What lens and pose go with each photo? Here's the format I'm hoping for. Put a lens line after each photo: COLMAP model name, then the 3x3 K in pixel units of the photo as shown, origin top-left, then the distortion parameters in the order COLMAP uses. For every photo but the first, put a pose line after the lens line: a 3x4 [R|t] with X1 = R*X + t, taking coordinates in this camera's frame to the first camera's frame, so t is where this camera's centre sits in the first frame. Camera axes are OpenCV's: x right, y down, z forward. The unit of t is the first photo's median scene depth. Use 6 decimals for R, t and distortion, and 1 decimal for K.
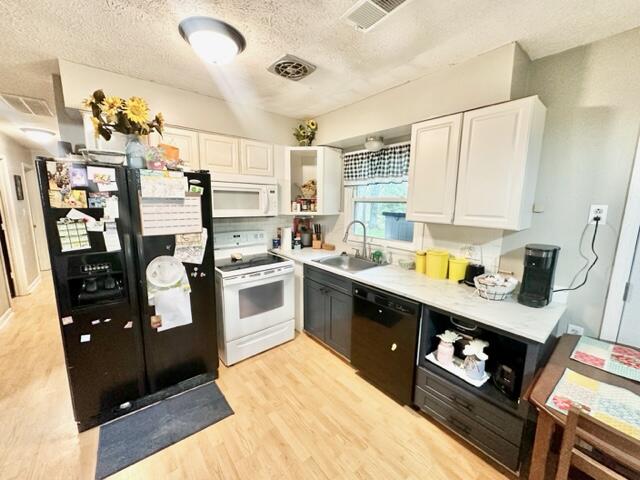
lens RADIAL K [[254.2, 0, 320.0], [0, 254.2, 240.0], [0, 0, 1]] dist [-0.002694, -0.000106]
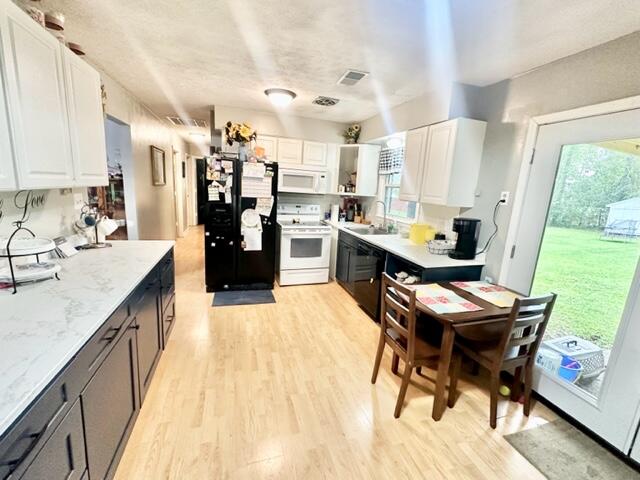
lens RADIAL K [[275.8, 0, 320.0], [0, 275.8, 240.0], [0, 0, 1]] dist [-0.001392, -0.000085]
pose [[0.927208, 0.114066, -0.356755, 0.546987], [-0.104674, 0.993461, 0.045594, 0.131566], [0.359623, -0.004932, 0.933085, -0.632329]]
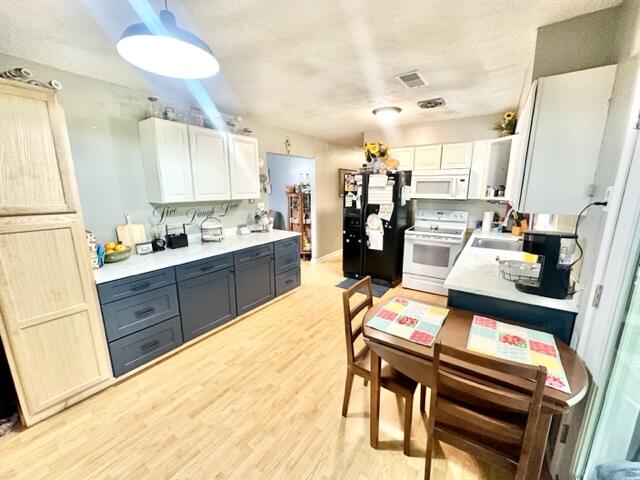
lens RADIAL K [[254.2, 0, 320.0], [0, 254.2, 240.0], [0, 0, 1]] dist [-0.002694, -0.000106]
pose [[0.272649, 0.180337, -0.945061, 1.243727], [-0.141034, 0.979157, 0.146155, 0.027441], [0.951721, 0.093437, 0.292400, -0.046096]]
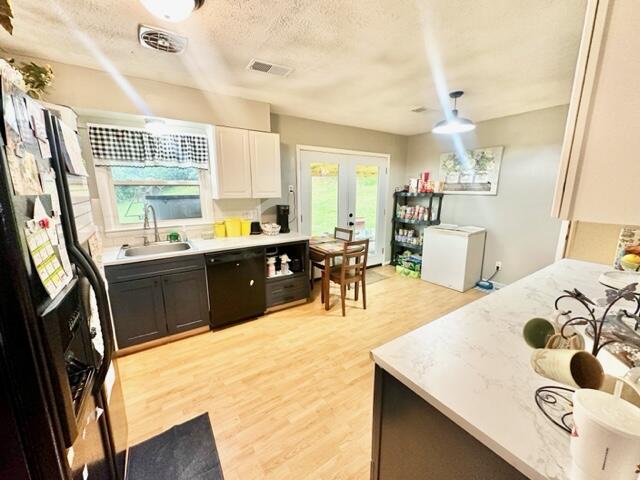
lens RADIAL K [[254.2, 0, 320.0], [0, 254.2, 240.0], [0, 0, 1]] dist [-0.002694, -0.000106]
pose [[0.095337, -0.208498, 0.973365, -1.028824], [0.158428, 0.968534, 0.191946, -0.041989], [-0.982757, 0.135909, 0.125369, 0.373462]]
